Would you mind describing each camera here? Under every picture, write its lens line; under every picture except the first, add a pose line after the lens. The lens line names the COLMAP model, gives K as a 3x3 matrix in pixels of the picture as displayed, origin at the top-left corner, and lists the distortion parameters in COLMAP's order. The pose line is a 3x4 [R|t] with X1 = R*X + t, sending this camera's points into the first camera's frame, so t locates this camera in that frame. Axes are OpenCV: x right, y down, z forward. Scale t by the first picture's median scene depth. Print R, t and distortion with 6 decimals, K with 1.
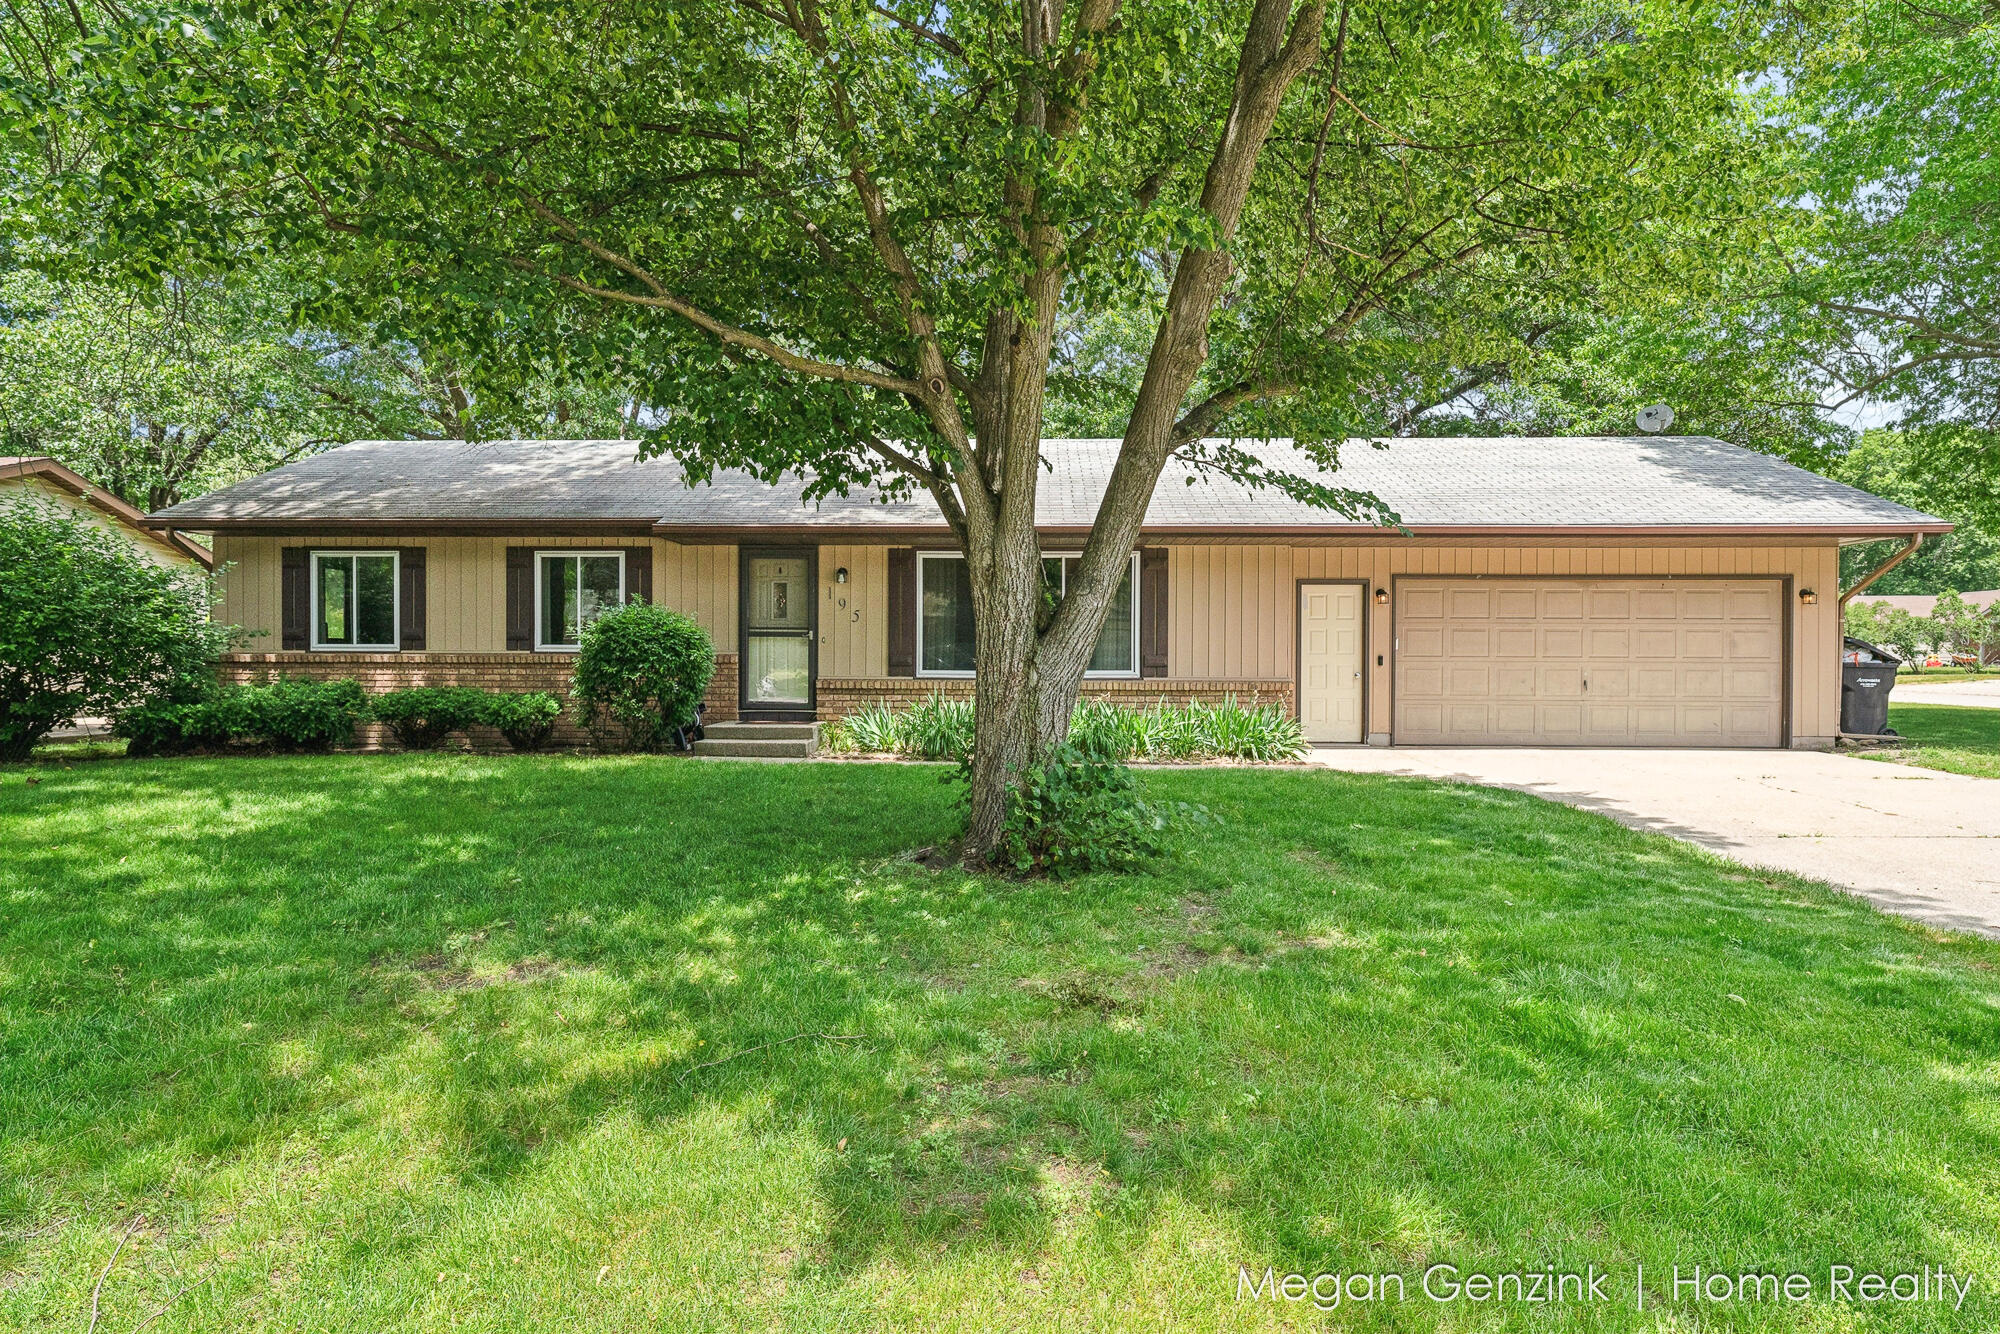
lens RADIAL K [[1134.2, 0, 1000.0], [0, 1134.2, 667.0], [0, 0, 1]] dist [0.004525, 0.000380]
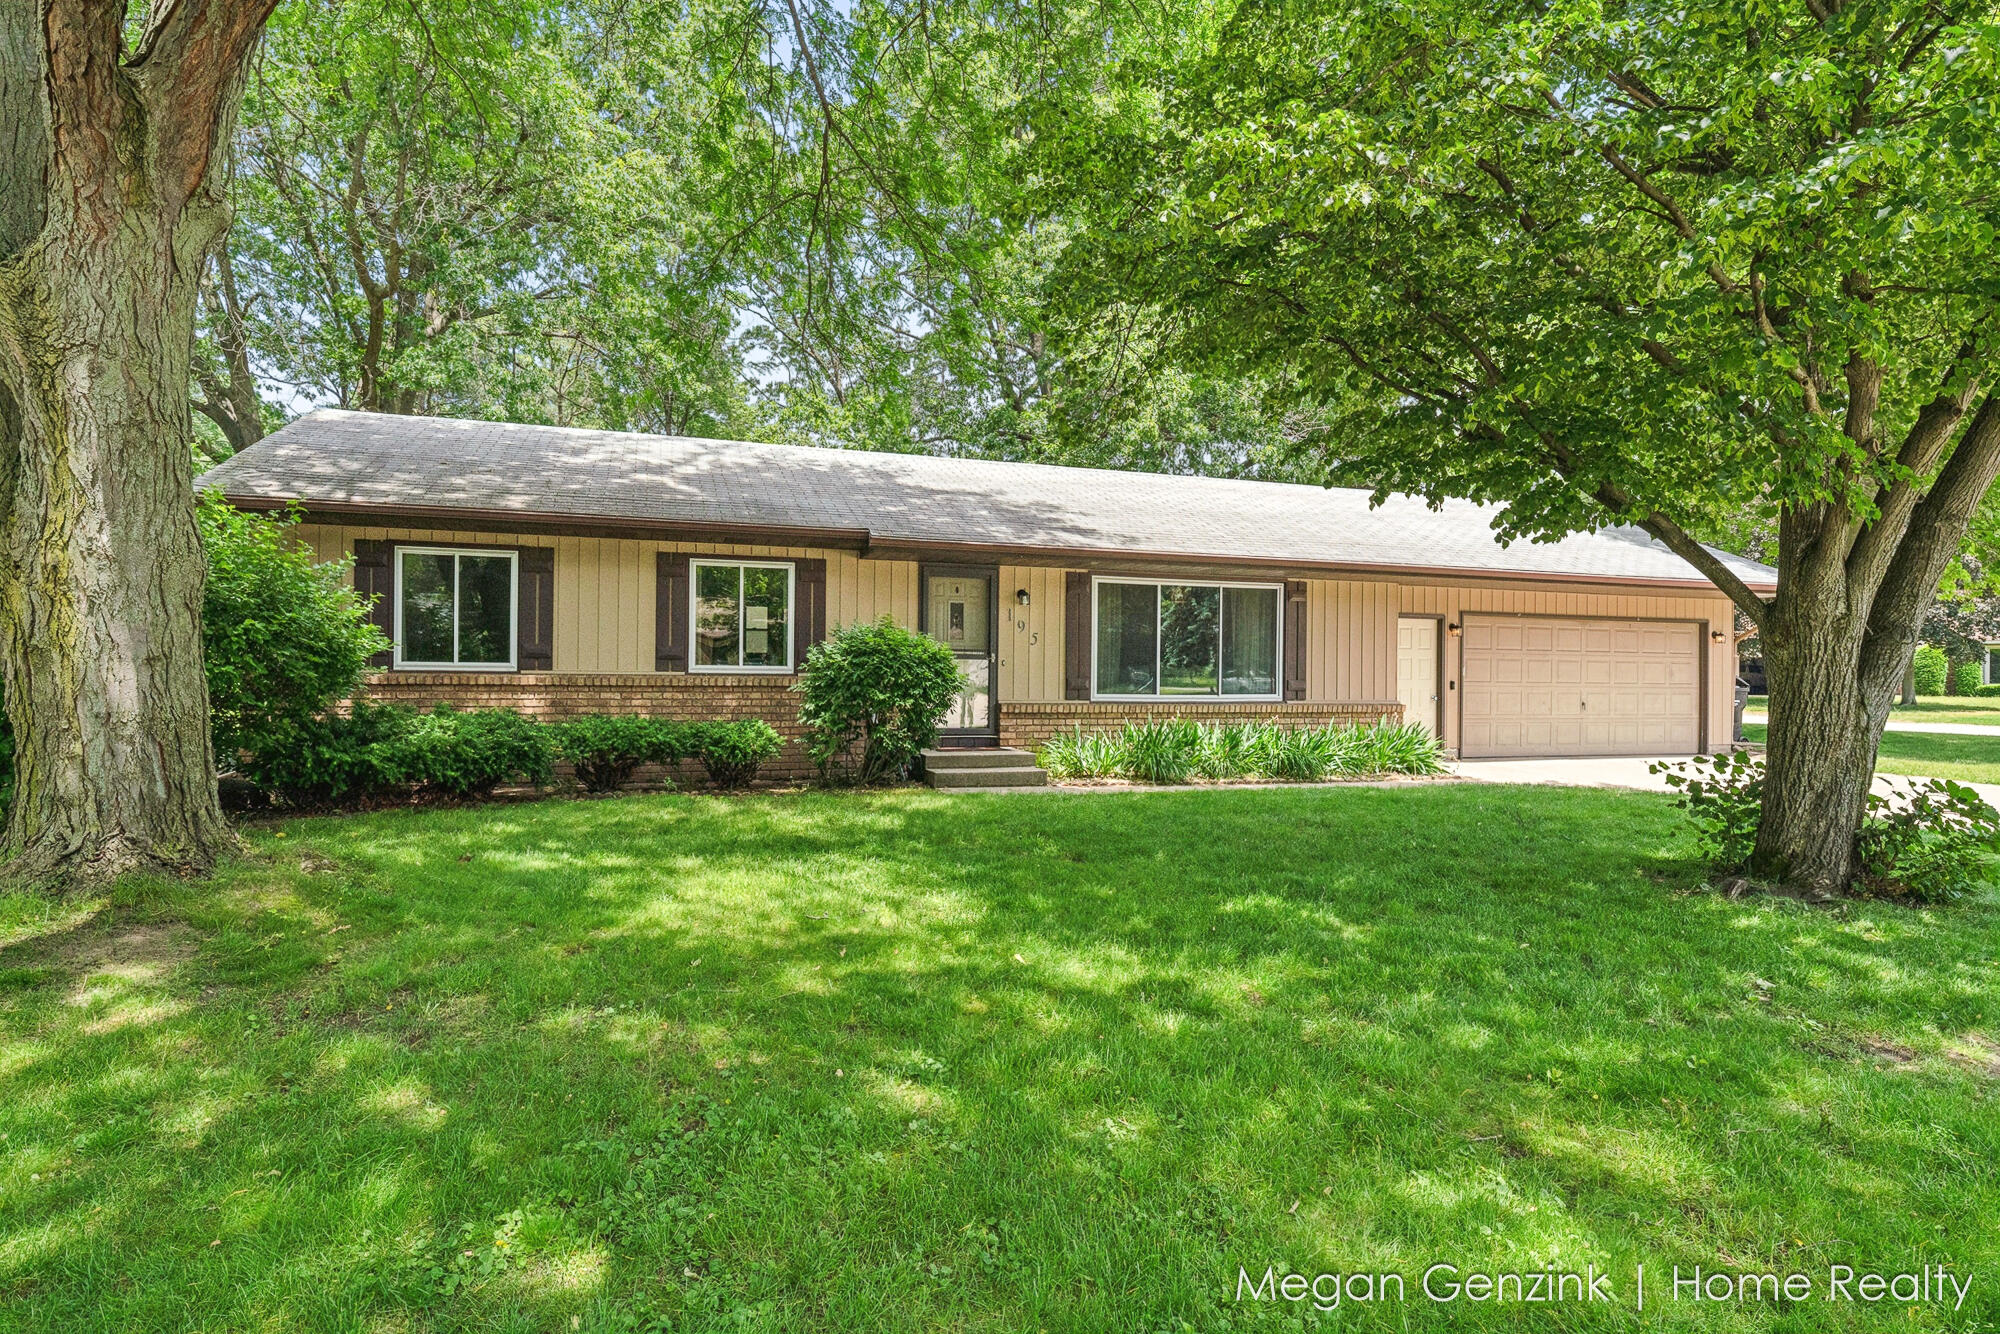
lens RADIAL K [[1115.0, 0, 1000.0], [0, 1115.0, 667.0], [0, 0, 1]] dist [0.000001, -0.000002]
pose [[0.931402, 0.008357, 0.363896, -0.505885], [-0.005172, 0.999939, -0.009724, -0.011021], [-0.363956, 0.007175, 0.931389, 0.111047]]
